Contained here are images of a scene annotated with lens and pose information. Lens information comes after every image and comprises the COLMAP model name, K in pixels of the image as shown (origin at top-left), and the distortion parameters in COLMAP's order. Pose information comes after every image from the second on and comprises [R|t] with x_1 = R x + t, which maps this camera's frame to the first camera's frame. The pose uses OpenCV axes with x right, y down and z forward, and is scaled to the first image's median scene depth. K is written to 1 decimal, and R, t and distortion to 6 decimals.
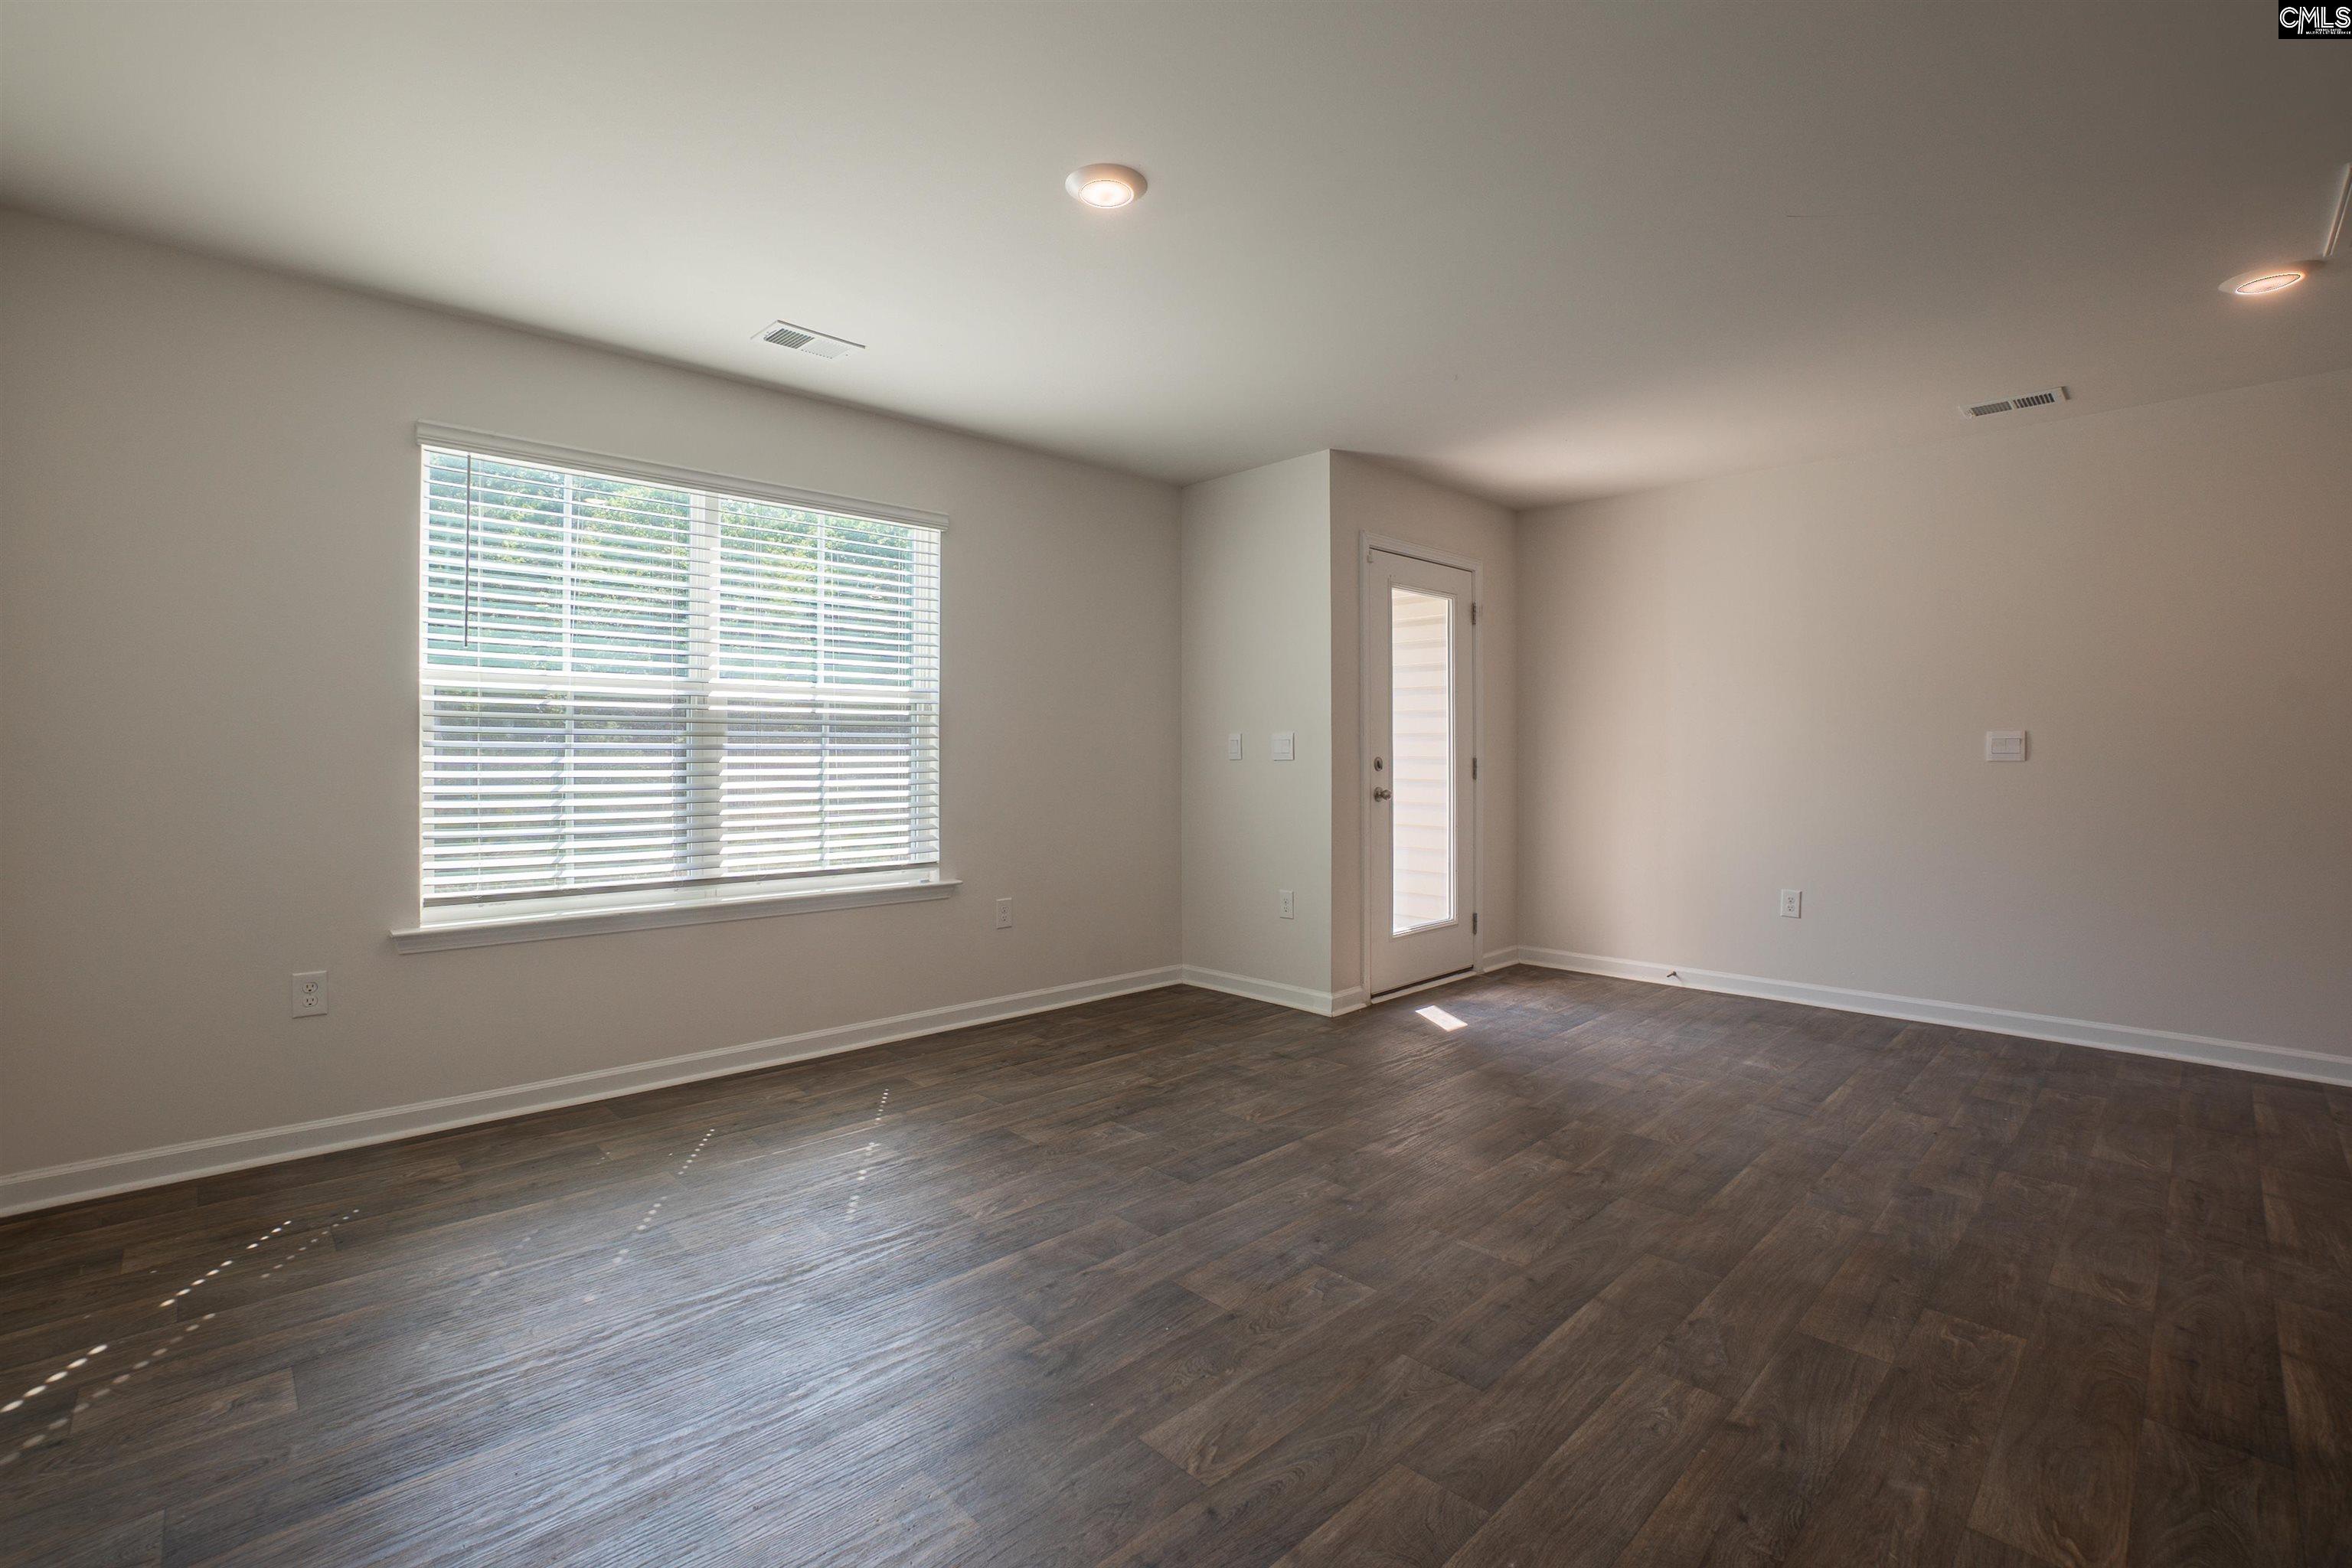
lens RADIAL K [[1043.9, 0, 1157.9], [0, 1043.9, 772.1], [0, 0, 1]] dist [-0.057678, 0.016770]
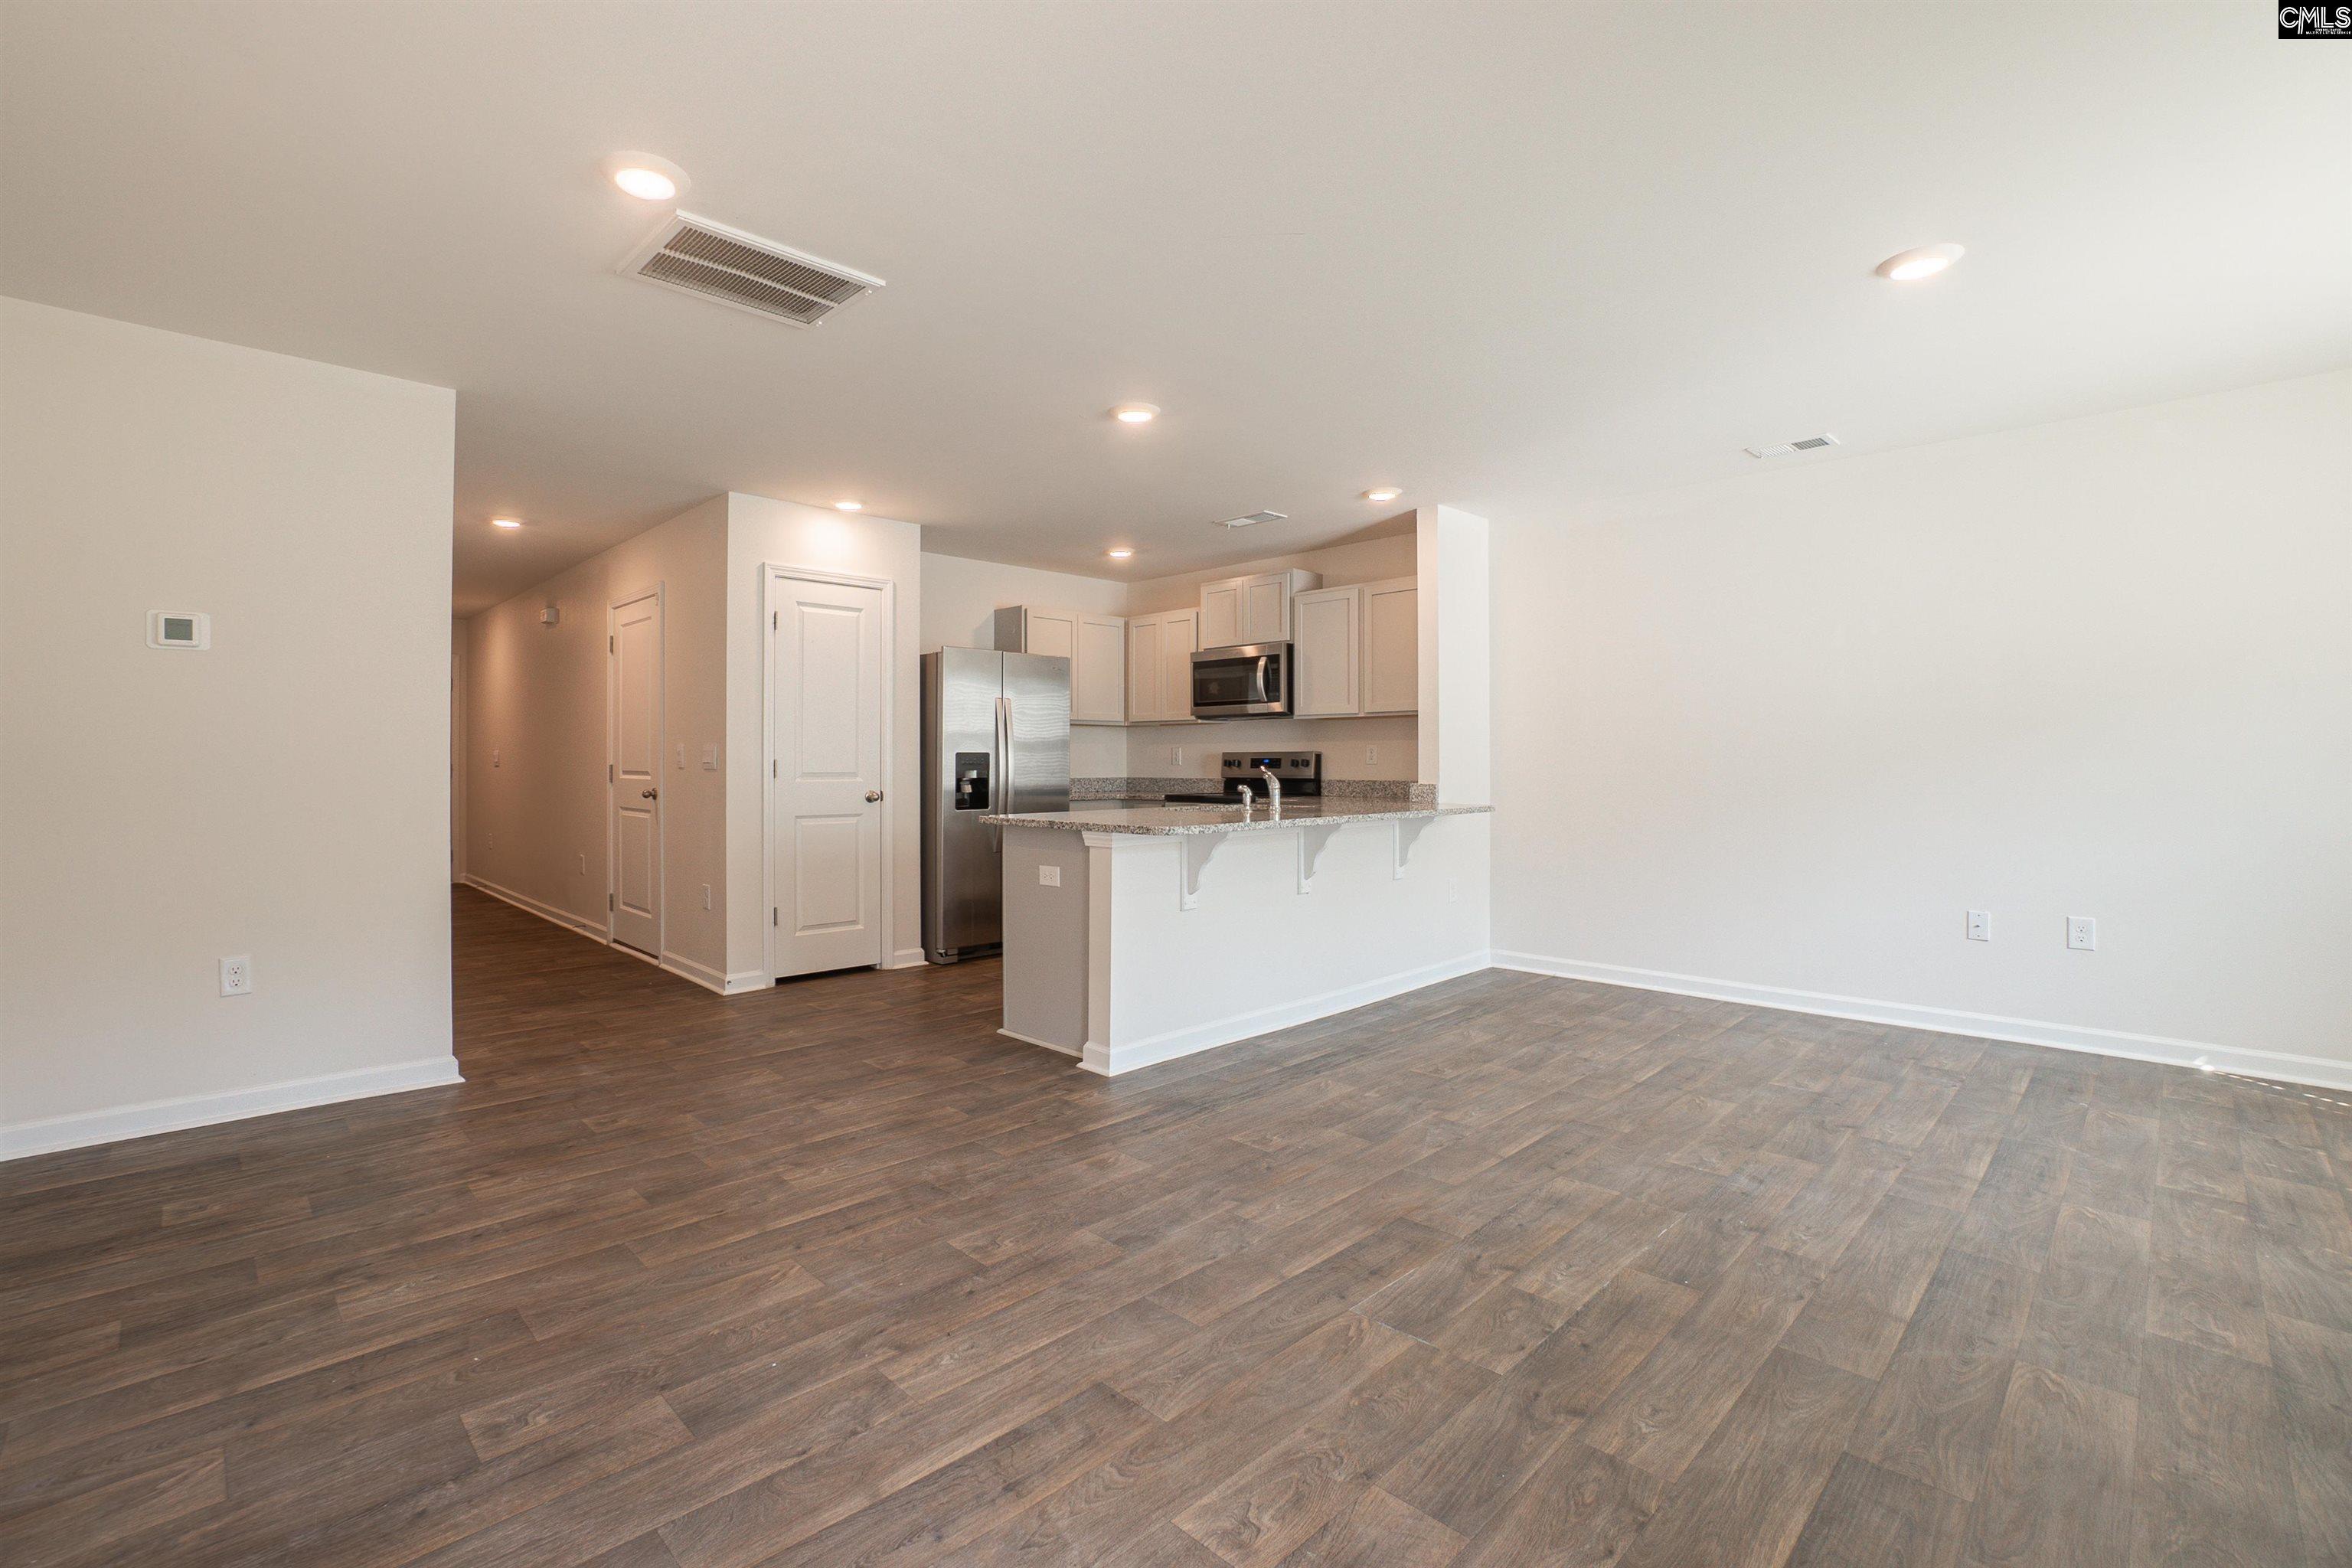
lens RADIAL K [[1043.9, 0, 1131.4], [0, 1043.9, 764.1], [0, 0, 1]] dist [-0.057678, 0.016770]
pose [[-0.999998, 0.002075, -0.000362, 0.531970], [0.002069, 0.999881, 0.015269, -0.020180], [0.000394, 0.015268, -0.999883, 1.359755]]
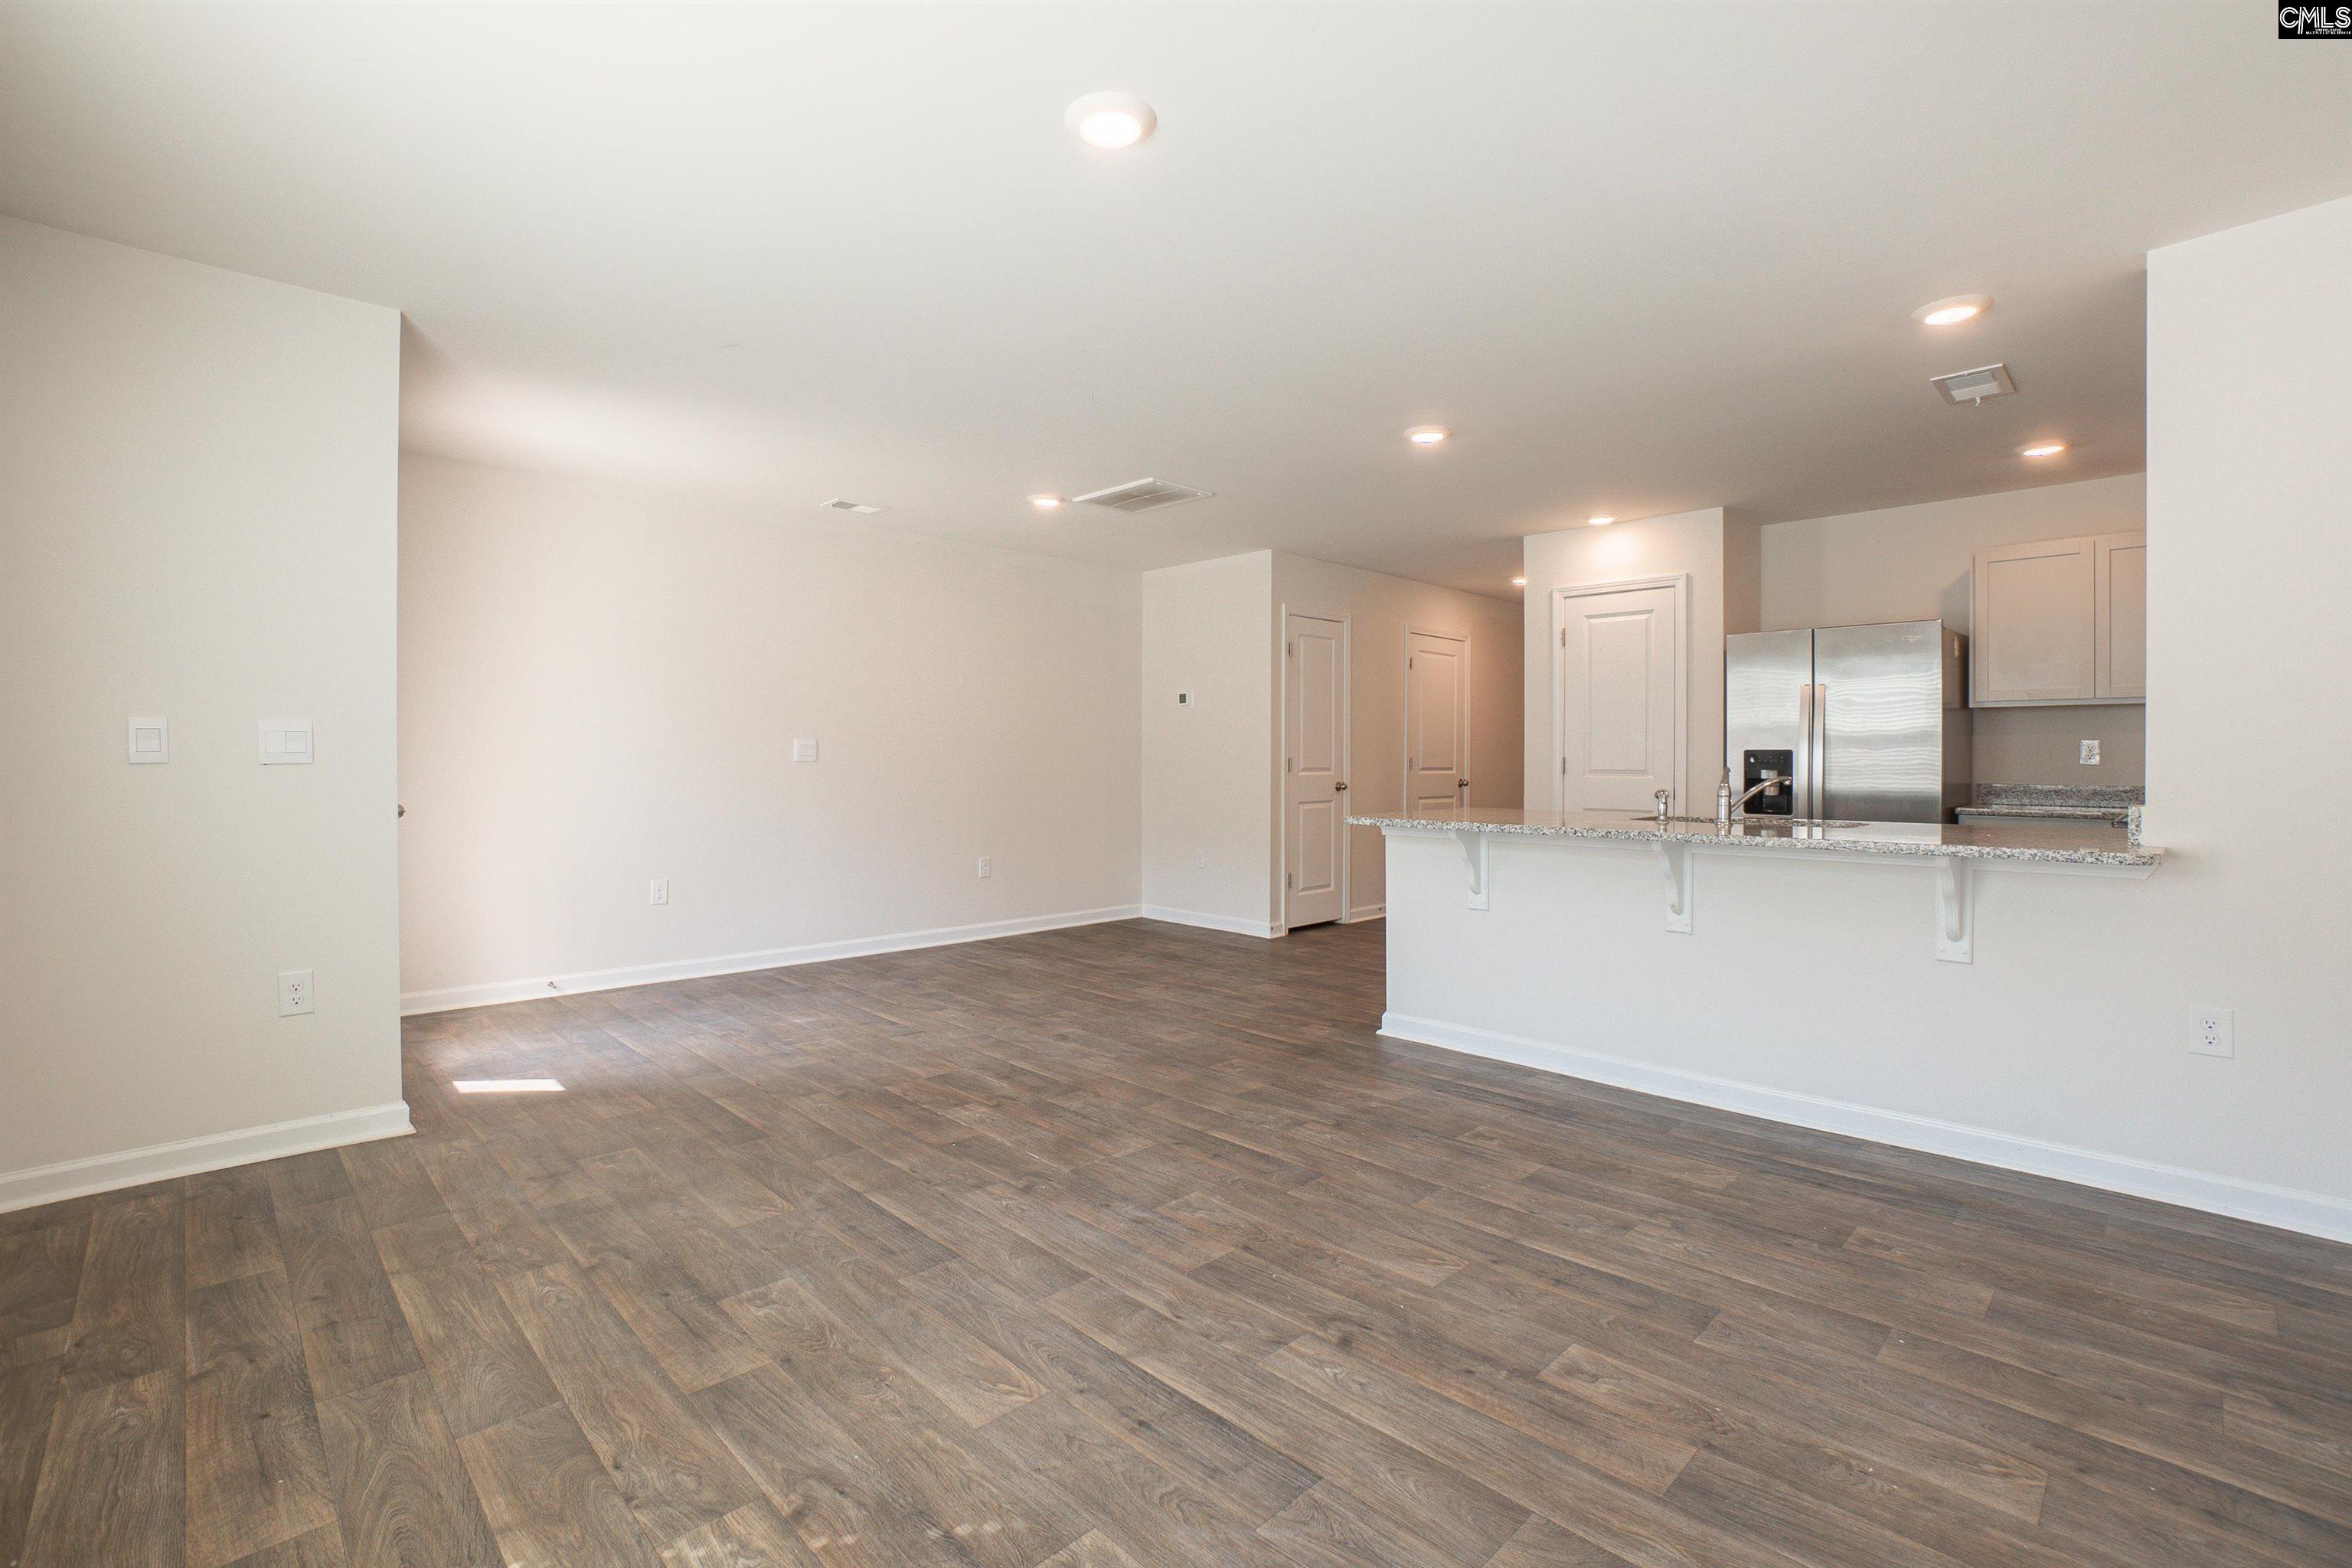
lens RADIAL K [[1043.9, 0, 1108.5], [0, 1043.9, 759.1], [0, 0, 1]] dist [-0.057678, 0.016770]
pose [[0.016799, 0.000200, 0.999859, -0.605789], [0.010815, 0.999941, -0.000382, -0.010032], [-0.999800, 0.010820, 0.016796, 0.632103]]
